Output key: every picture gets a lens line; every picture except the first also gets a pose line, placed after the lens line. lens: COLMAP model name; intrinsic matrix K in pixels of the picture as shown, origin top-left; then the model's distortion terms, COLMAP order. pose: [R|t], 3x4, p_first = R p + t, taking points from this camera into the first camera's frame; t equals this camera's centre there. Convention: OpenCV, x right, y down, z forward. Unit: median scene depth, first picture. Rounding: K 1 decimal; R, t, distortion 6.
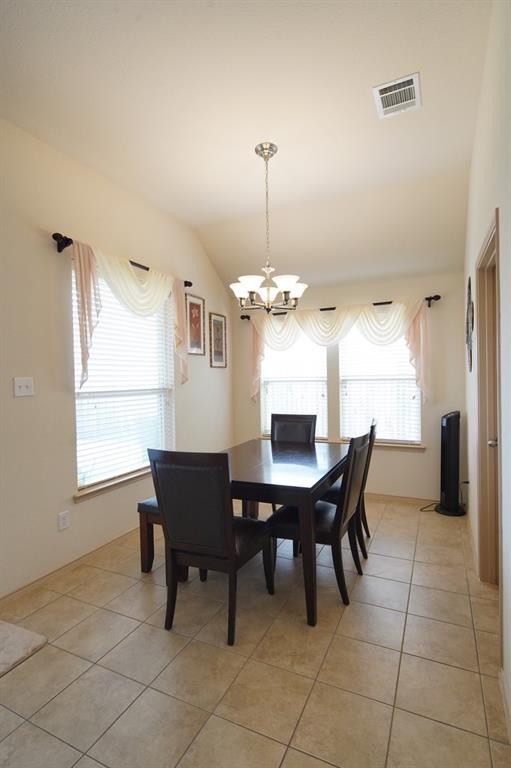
lens RADIAL K [[384.1, 0, 254.5], [0, 384.1, 382.5], [0, 0, 1]] dist [0.000449, -0.001026]
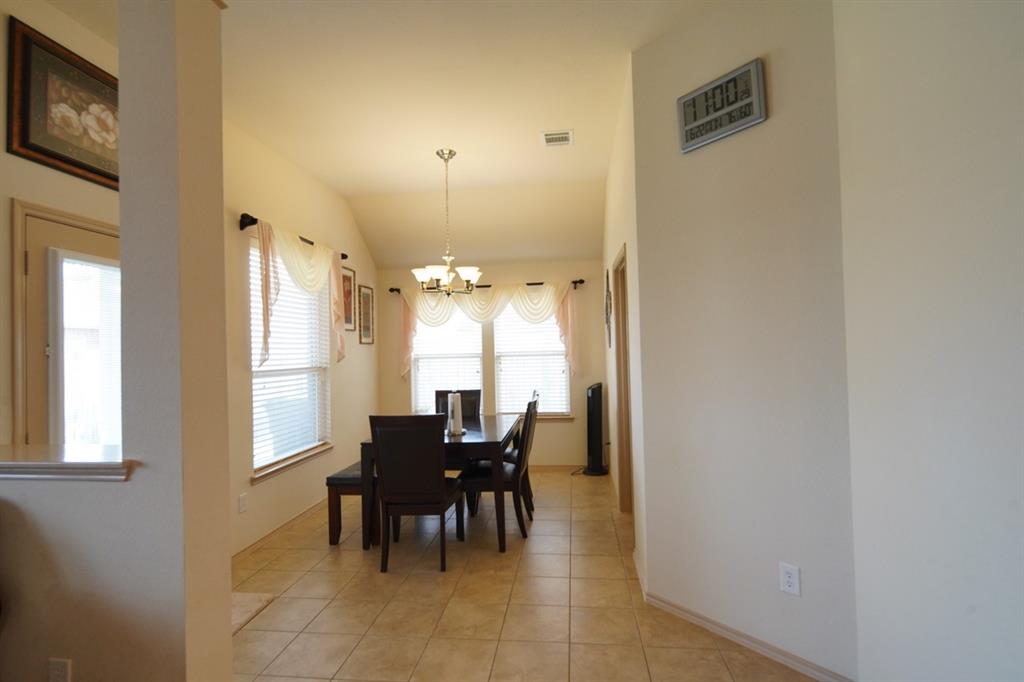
lens RADIAL K [[498.1, 0, 507.4], [0, 498.1, 336.7], [0, 0, 1]] dist [0.000451, 0.000152]
pose [[0.950837, 0.002928, 0.309678, -0.237051], [0.011430, 0.998942, -0.044540, 0.002177], [-0.309481, 0.045890, 0.949798, -0.403608]]
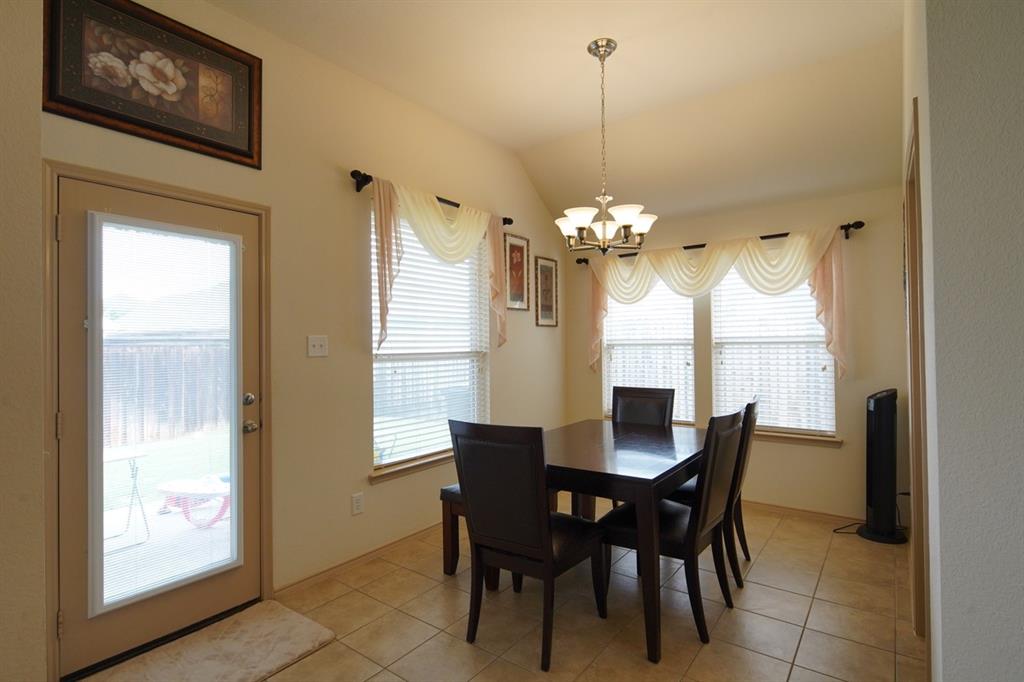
lens RADIAL K [[507.4, 0, 495.1], [0, 507.4, 336.3], [0, 0, 1]] dist [-0.000336, -0.000203]
pose [[0.977086, 0.003781, -0.212810, 0.037677], [-0.008973, 0.999685, -0.023435, 0.010581], [0.212654, 0.024807, 0.976813, -0.042827]]
